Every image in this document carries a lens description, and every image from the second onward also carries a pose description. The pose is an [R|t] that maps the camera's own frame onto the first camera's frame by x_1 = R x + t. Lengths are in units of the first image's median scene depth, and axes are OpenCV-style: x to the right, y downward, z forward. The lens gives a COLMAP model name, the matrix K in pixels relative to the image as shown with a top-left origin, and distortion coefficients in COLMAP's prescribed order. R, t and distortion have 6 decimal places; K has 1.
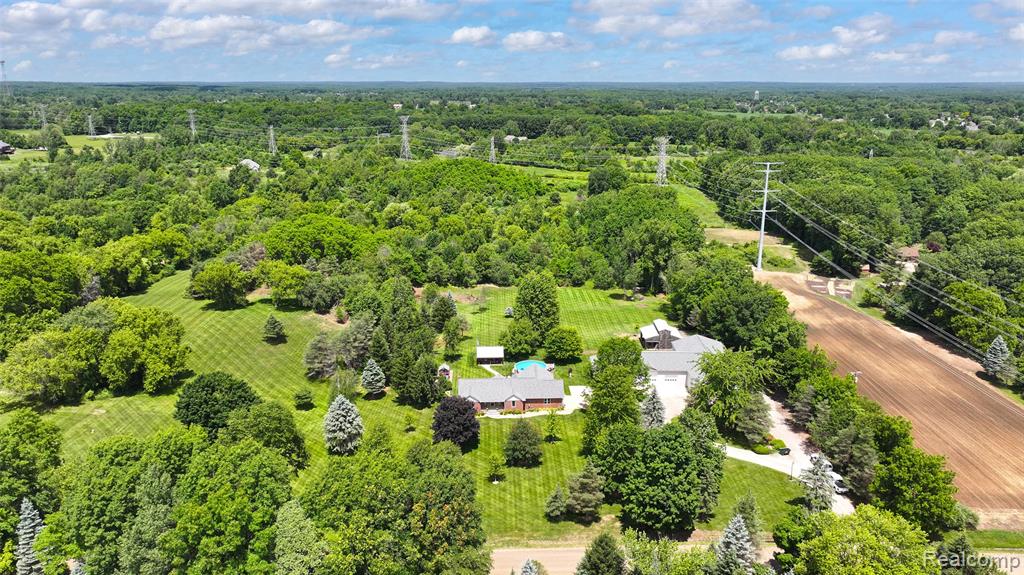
lens RADIAL K [[721.5, 0, 517.0], [0, 721.5, 284.1], [0, 0, 1]] dist [-0.001863, 0.017360]
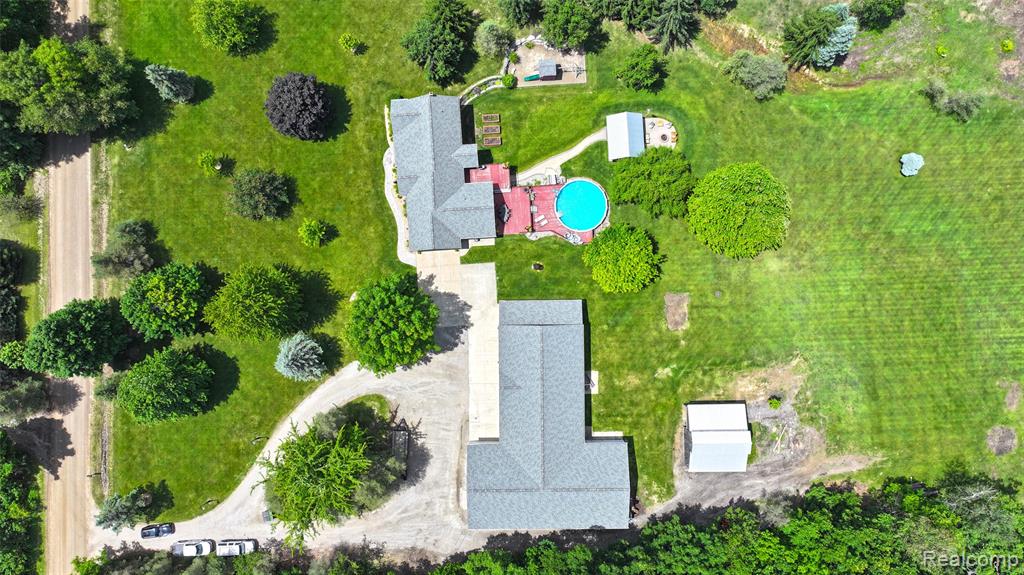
lens RADIAL K [[712.9, 0, 516.5], [0, 712.9, 285.3], [0, 0, 1]] dist [0.000603, 0.001214]
pose [[0.021566, 0.999733, -0.008302, 0.079465], [-0.269028, 0.013801, 0.963034, -0.400931], [0.962891, -0.018535, 0.269253, 0.678212]]
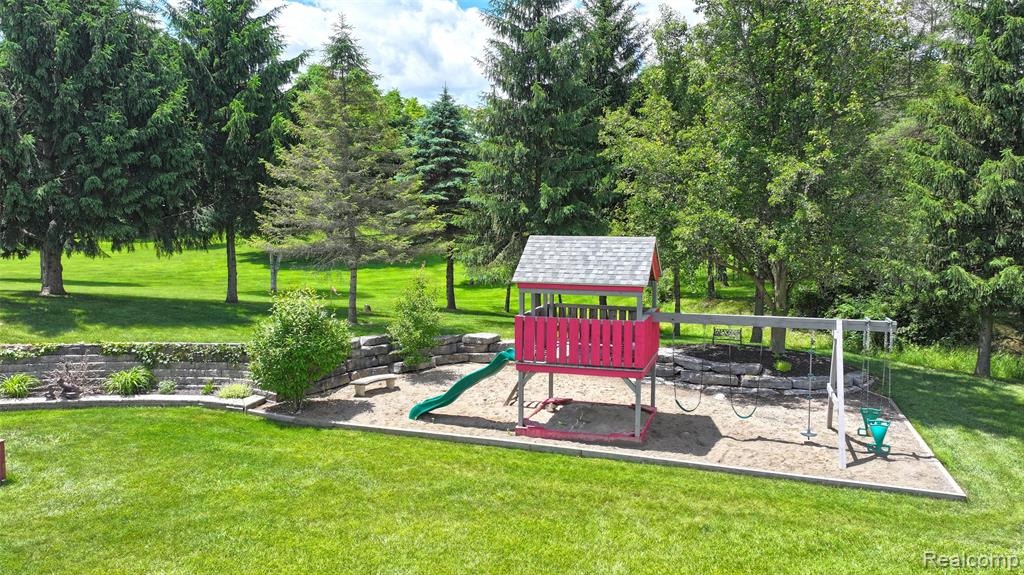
lens RADIAL K [[727.3, 0, 512.0], [0, 727.3, 287.5], [0, 0, 1]] dist [0.000946, 0.001608]
pose [[-0.363448, 0.087147, -0.927529, -0.018542], [-0.250994, 0.949641, 0.187576, 0.088631], [0.897166, 0.300978, -0.323272, 0.861214]]
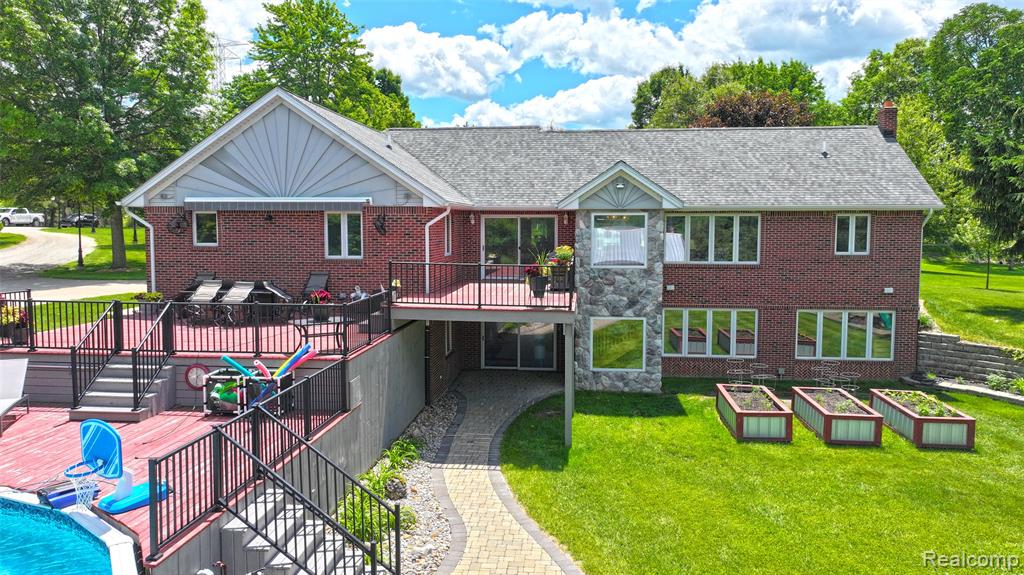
lens RADIAL K [[724.2, 0, 517.2], [0, 724.2, 280.6], [0, 0, 1]] dist [-0.003826, 0.019912]
pose [[-0.990291, -0.015071, 0.138189, -0.019596], [0.033537, 0.938835, 0.342729, 0.080718], [-0.134902, 0.344036, -0.929215, 0.880318]]
